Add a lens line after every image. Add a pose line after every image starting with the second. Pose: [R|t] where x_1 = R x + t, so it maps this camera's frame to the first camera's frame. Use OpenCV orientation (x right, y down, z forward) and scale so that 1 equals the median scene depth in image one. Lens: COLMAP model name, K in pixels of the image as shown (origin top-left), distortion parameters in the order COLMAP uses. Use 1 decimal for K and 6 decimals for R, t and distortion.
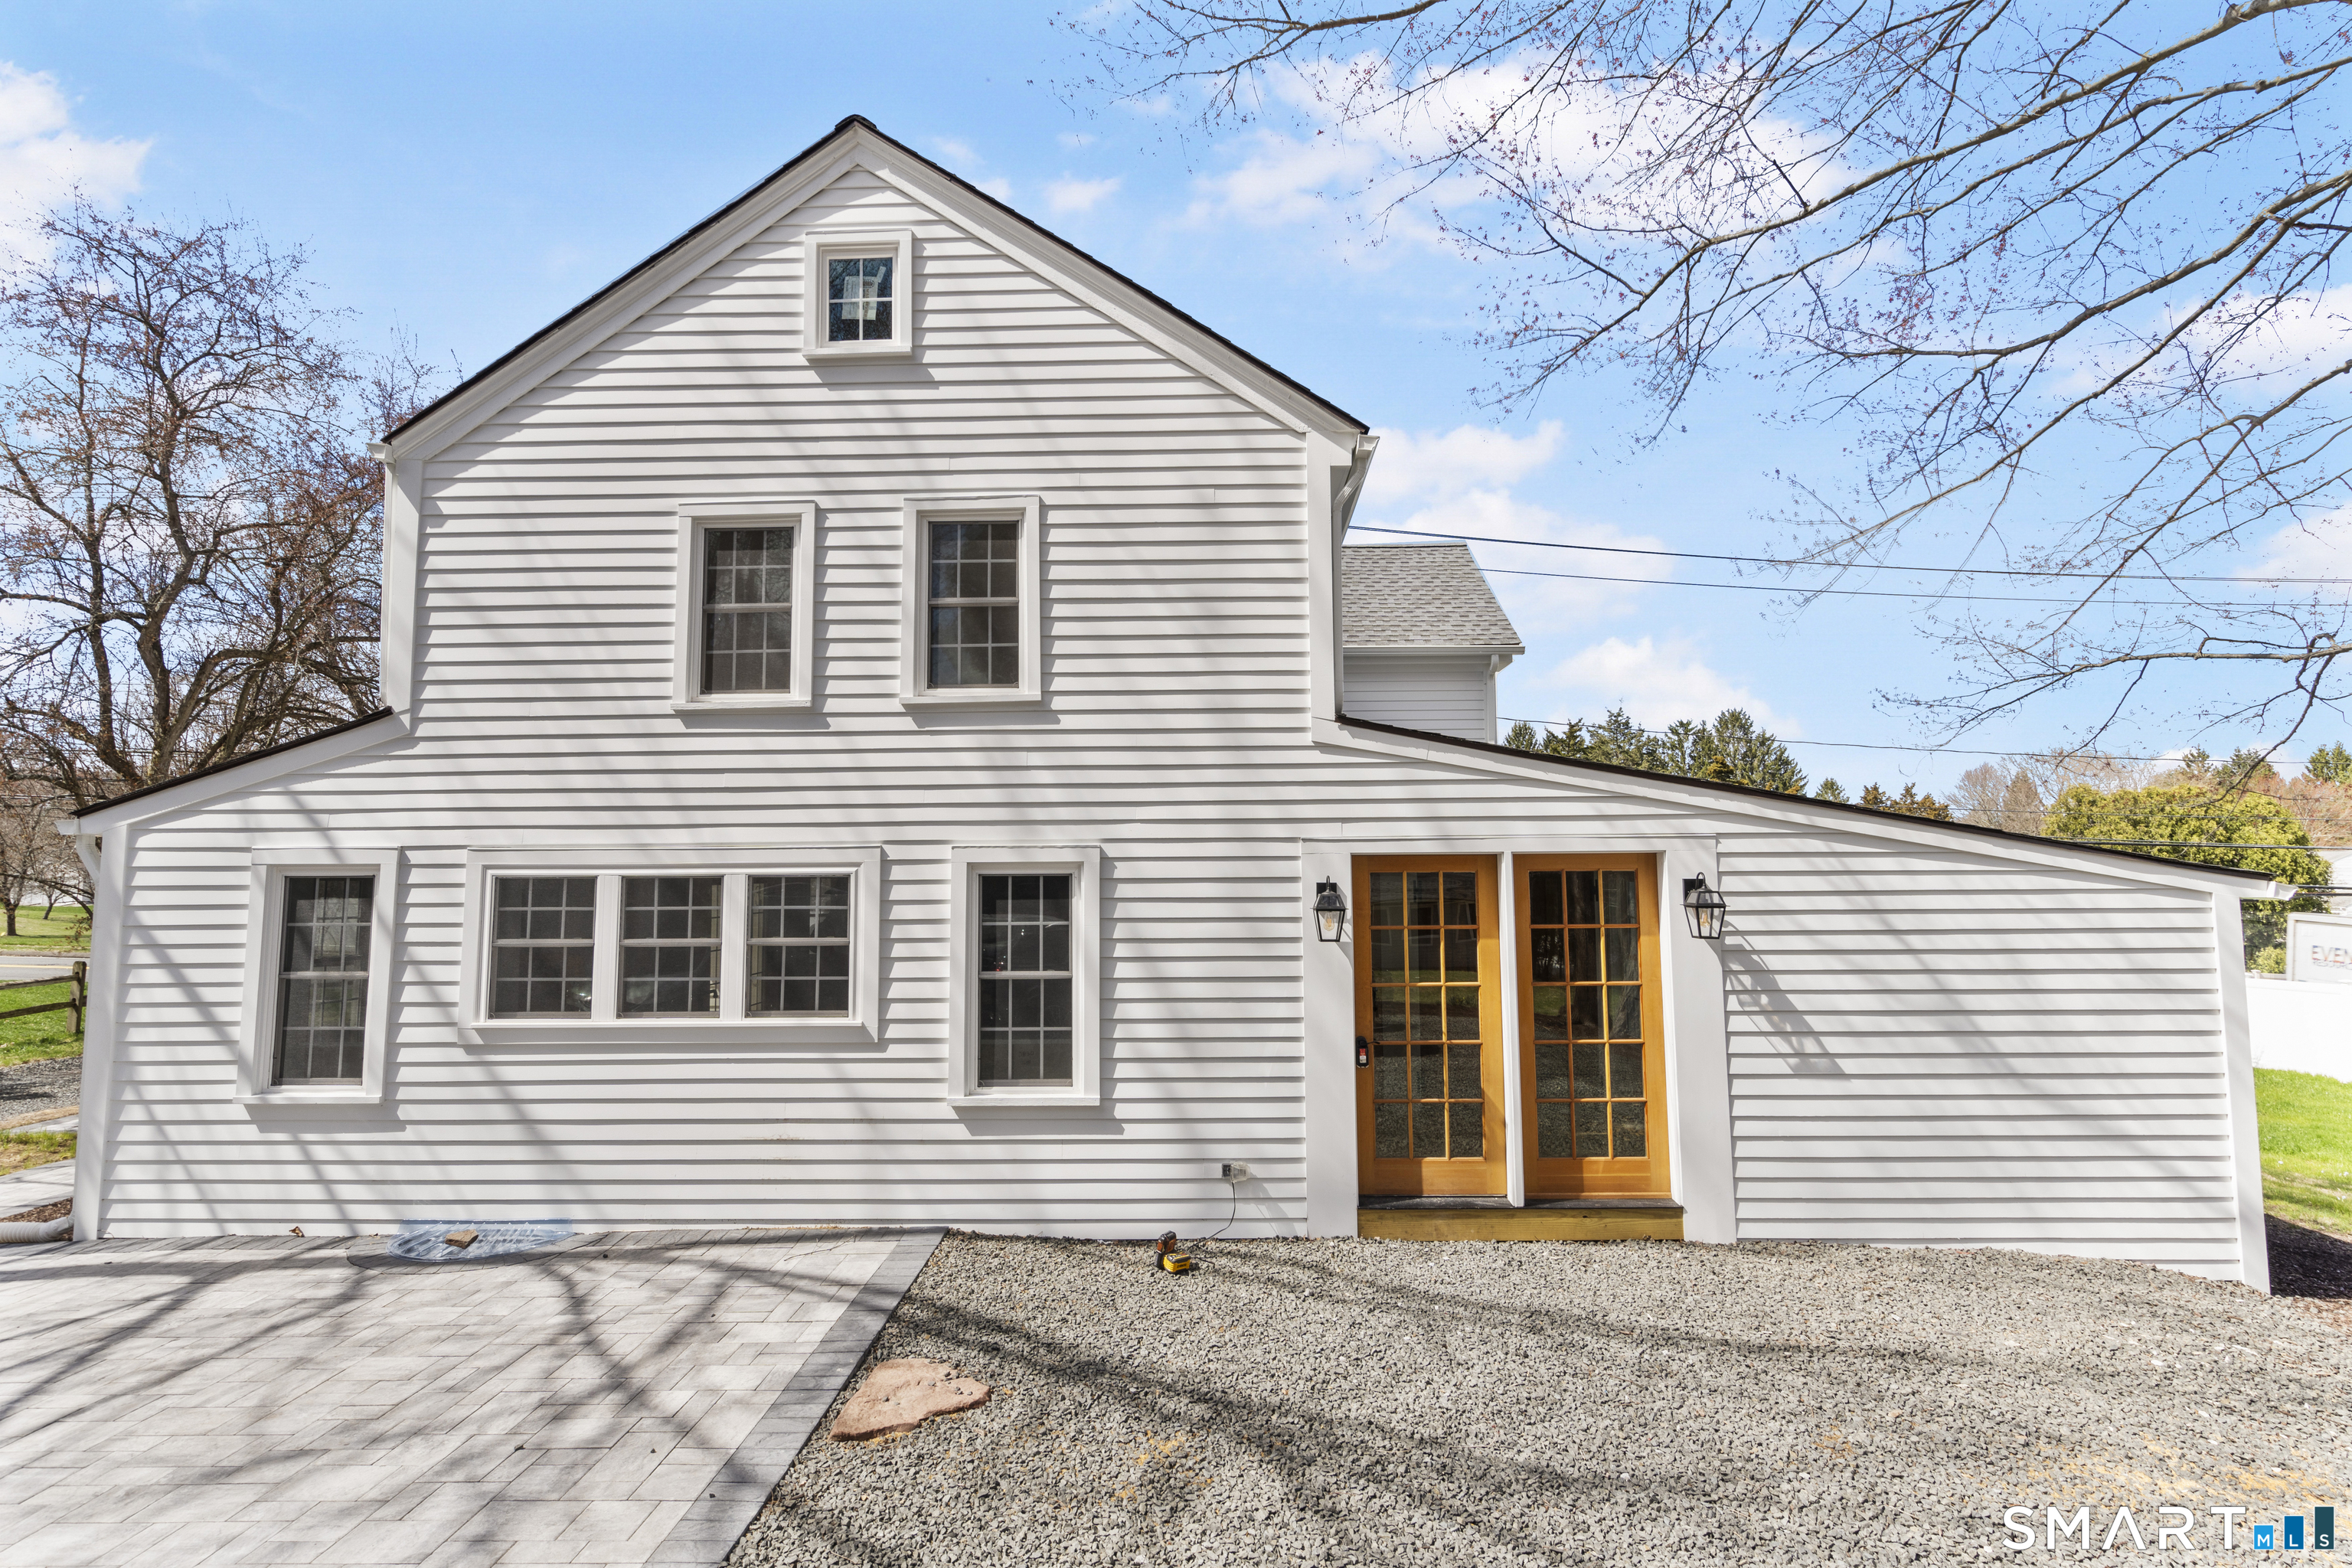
lens RADIAL K [[1165.4, 0, 1178.9], [0, 1165.4, 790.7], [0, 0, 1]] dist [0.000635, 0.000320]
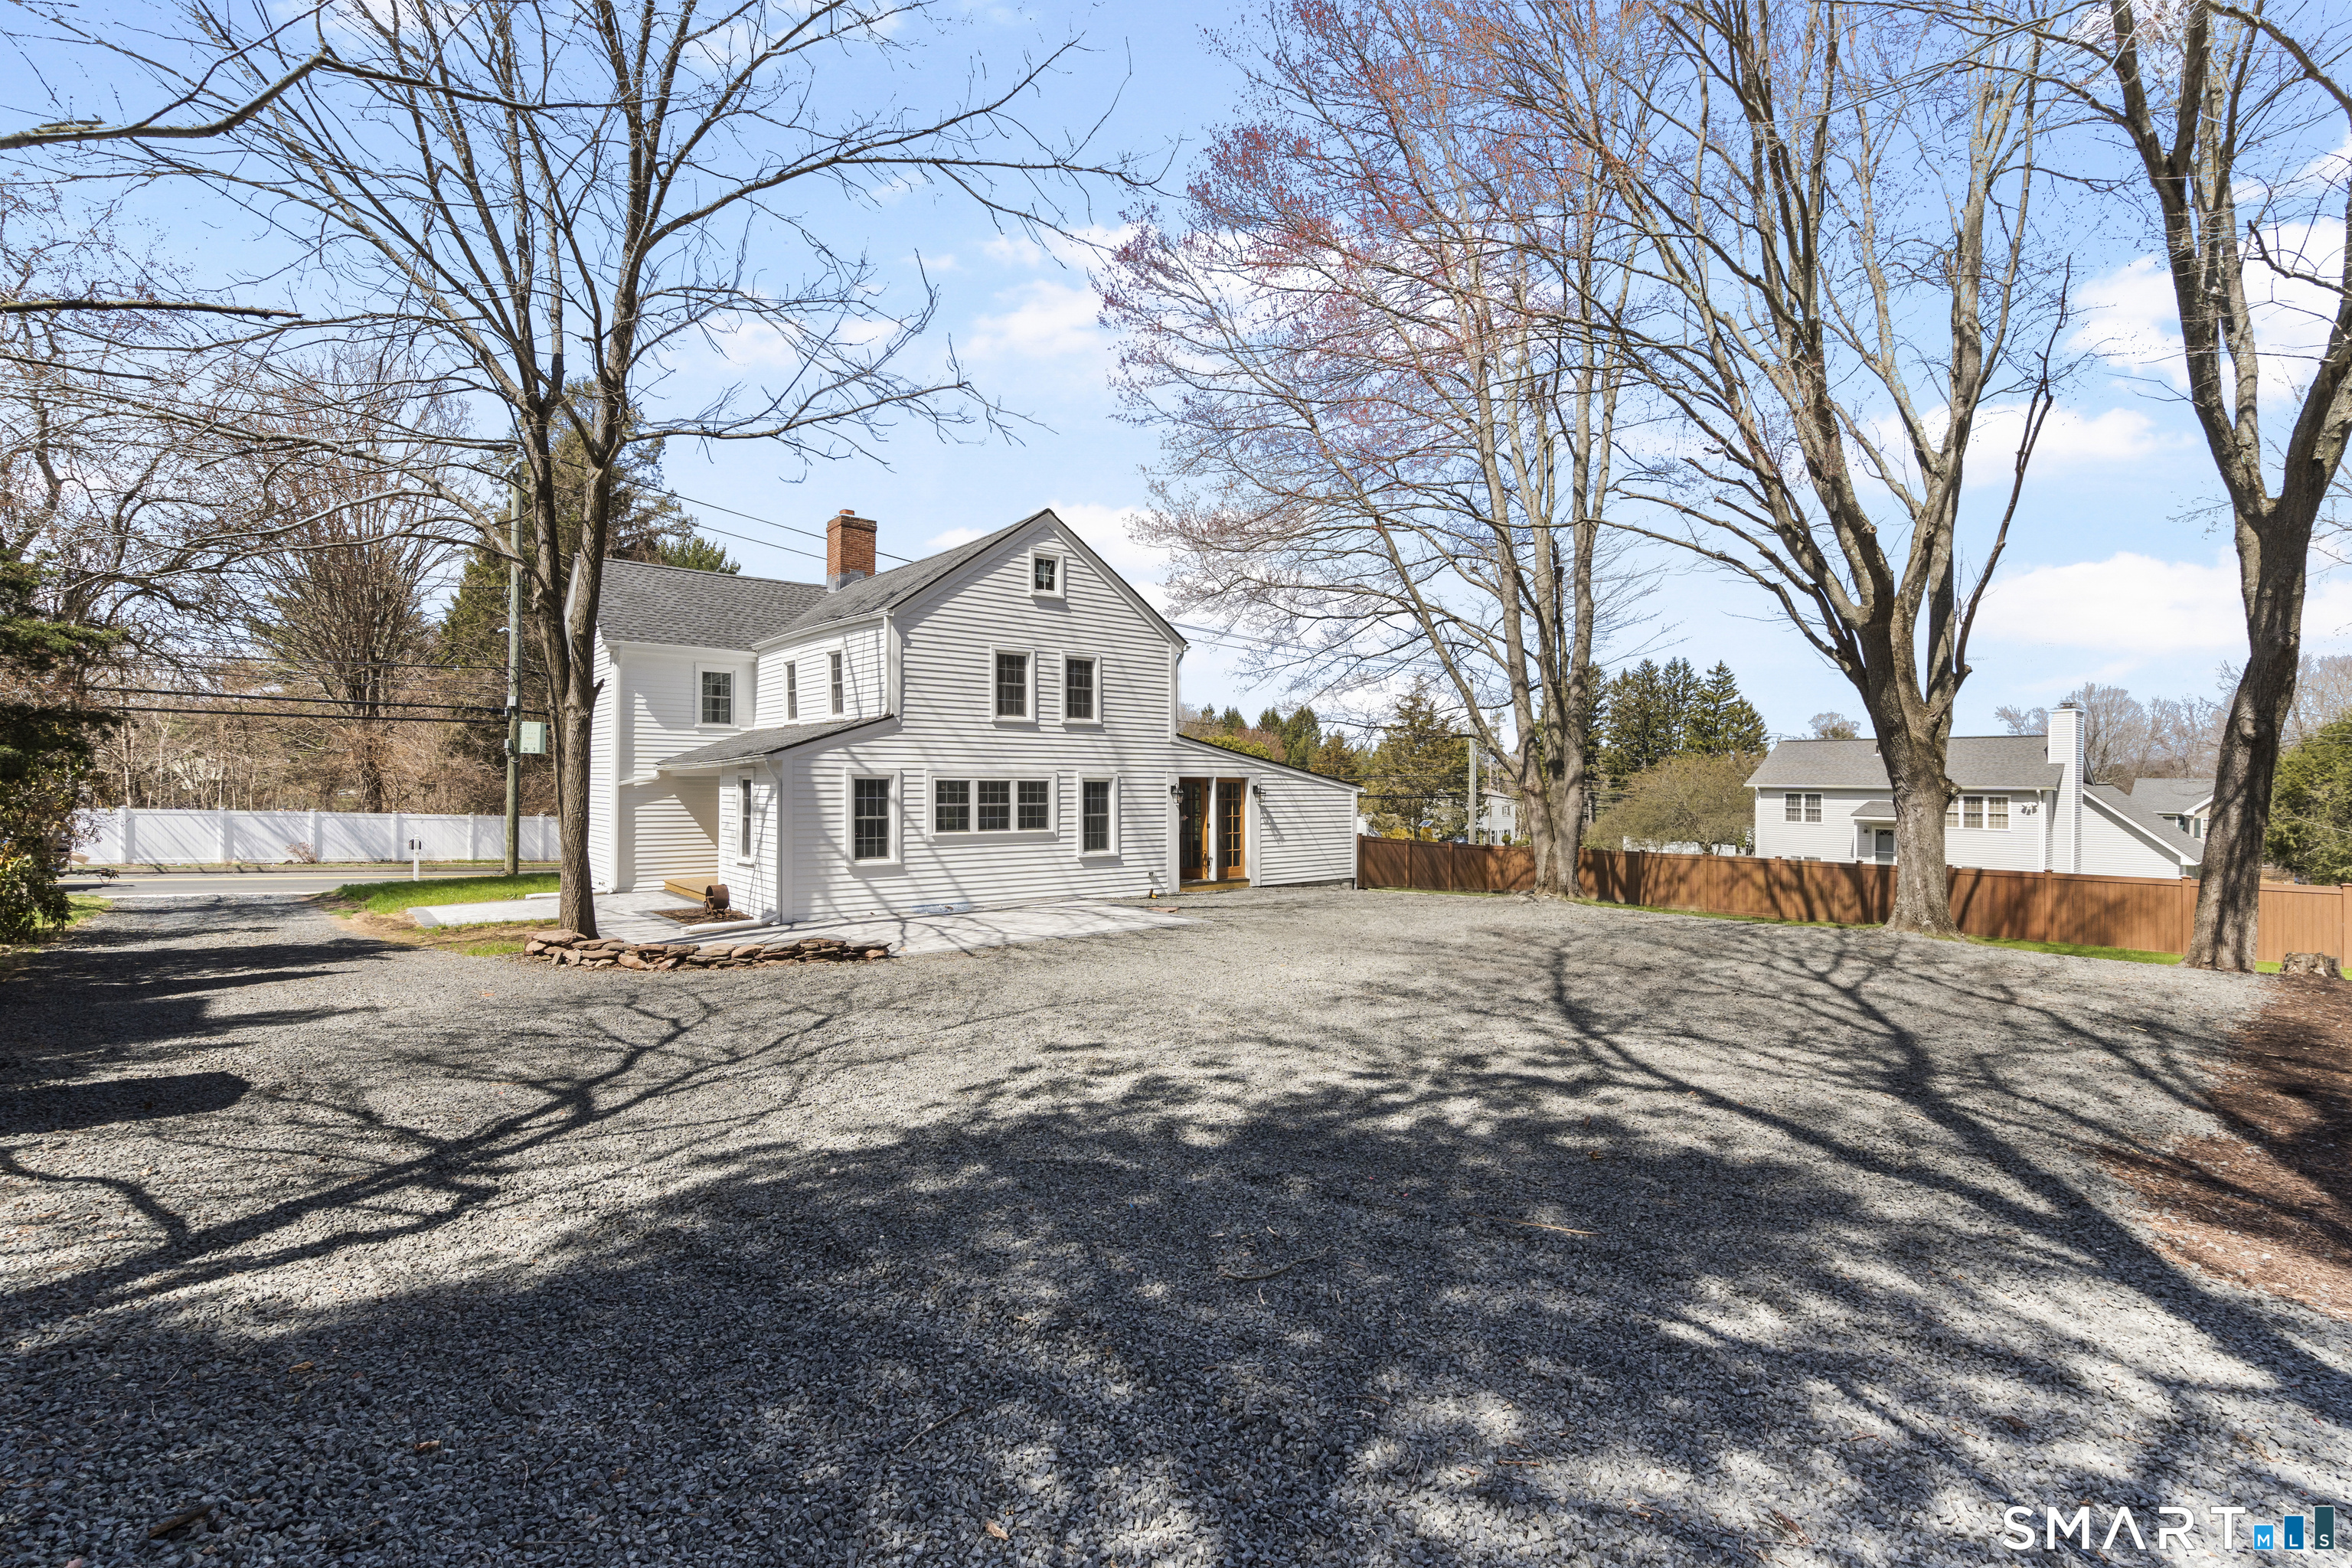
lens RADIAL K [[1085.4, 0, 1175.4], [0, 1085.4, 785.0], [0, 0, 1]] dist [-0.001342, -0.000041]
pose [[0.762606, 0.009936, 0.646787, -1.784137], [-0.056311, 0.997106, 0.051076, -0.074838], [-0.644408, -0.075372, 0.760958, -1.262753]]
